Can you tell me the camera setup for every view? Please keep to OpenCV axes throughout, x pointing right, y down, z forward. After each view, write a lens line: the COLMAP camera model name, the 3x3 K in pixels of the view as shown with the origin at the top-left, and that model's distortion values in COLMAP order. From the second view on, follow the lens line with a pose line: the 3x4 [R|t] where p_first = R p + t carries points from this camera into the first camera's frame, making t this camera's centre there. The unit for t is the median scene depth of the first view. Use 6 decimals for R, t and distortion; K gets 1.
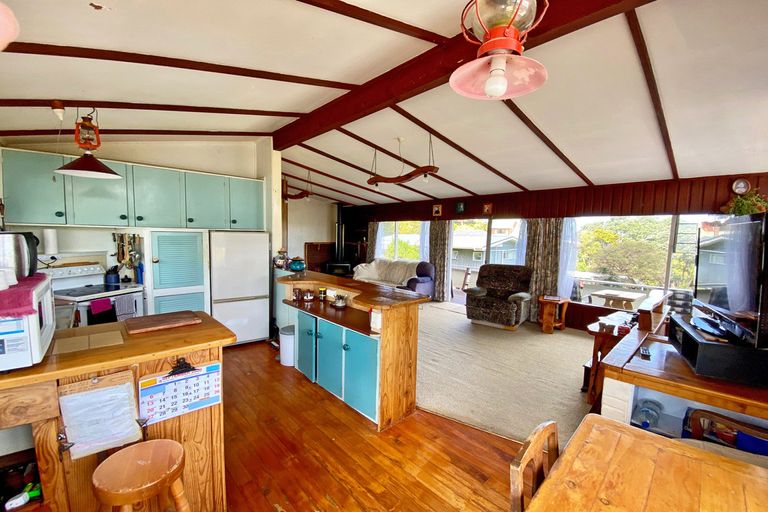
lens RADIAL K [[304.9, 0, 374.2], [0, 304.9, 261.6], [0, 0, 1]] dist [0.001671, -0.015270]
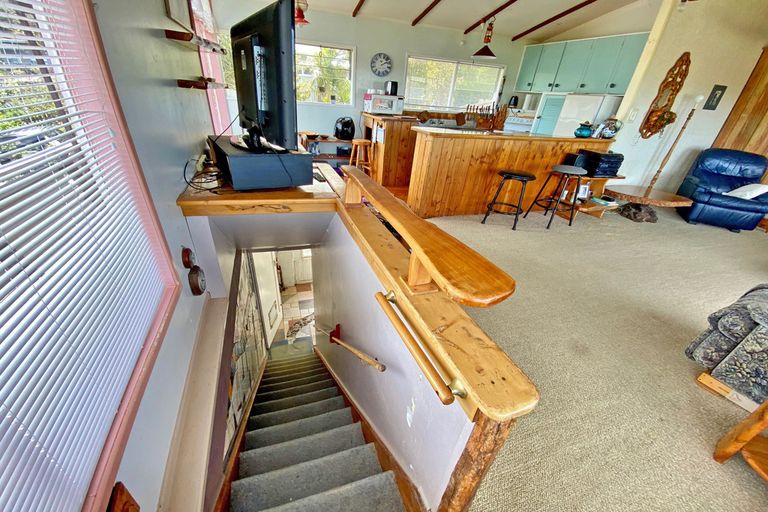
lens RADIAL K [[304.9, 0, 374.2], [0, 304.9, 261.6], [0, 0, 1]] dist [0.001671, -0.015270]
pose [[-0.416926, 0.387576, -0.822166, 0.571854], [-0.158683, 0.859605, 0.485694, 0.007240], [0.894982, 0.332962, -0.296890, 0.497888]]
